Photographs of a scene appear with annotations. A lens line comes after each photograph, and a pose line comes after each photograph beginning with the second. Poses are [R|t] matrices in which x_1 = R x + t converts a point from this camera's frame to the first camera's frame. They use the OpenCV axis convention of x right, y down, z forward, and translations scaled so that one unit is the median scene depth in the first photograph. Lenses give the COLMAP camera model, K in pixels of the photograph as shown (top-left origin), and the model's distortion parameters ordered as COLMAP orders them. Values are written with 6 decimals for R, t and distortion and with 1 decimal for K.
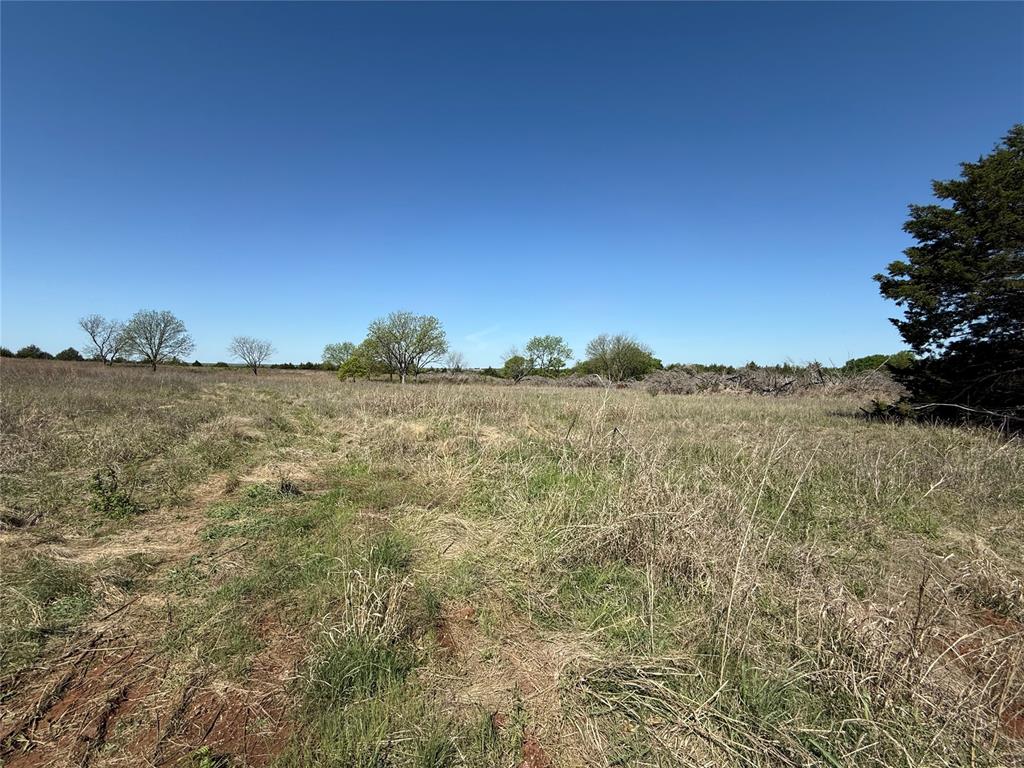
lens RADIAL K [[406.0, 0, 509.7], [0, 406.0, 385.6], [0, 0, 1]] dist [-0.001922, 0.000396]
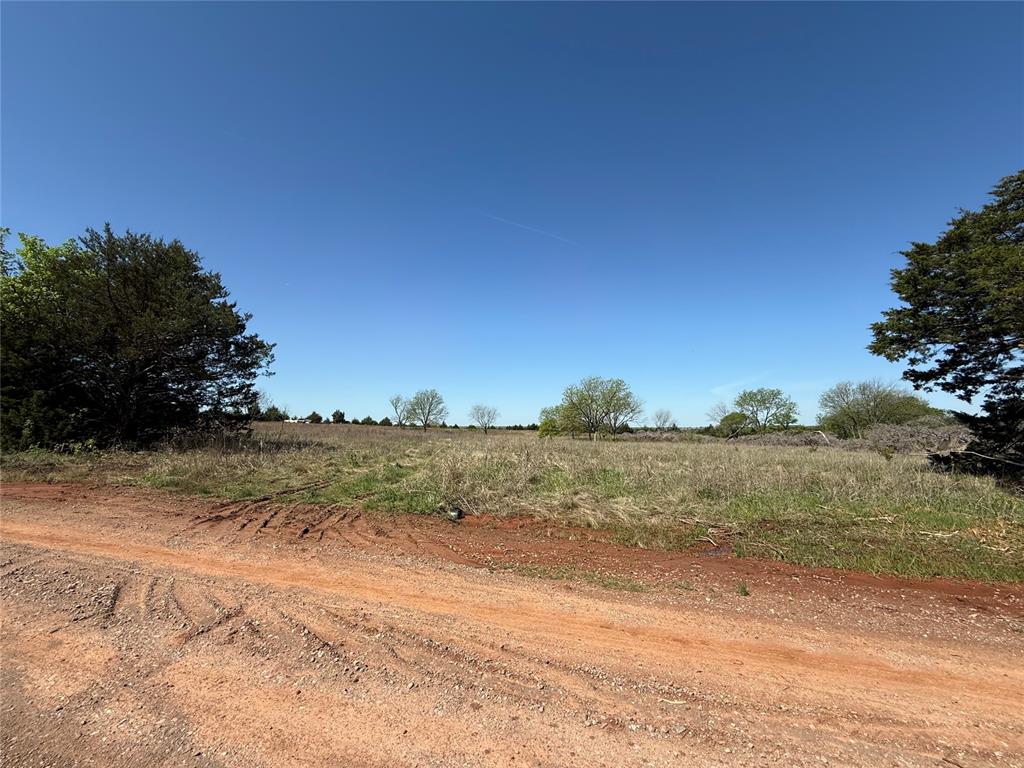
lens RADIAL K [[406.0, 0, 509.7], [0, 406.0, 385.6], [0, 0, 1]] dist [-0.001922, 0.000396]
pose [[0.858822, -0.068197, -0.507715, 0.282091], [-0.007137, 0.989410, -0.144972, 0.018150], [0.512225, 0.128129, 0.849240, -0.191072]]
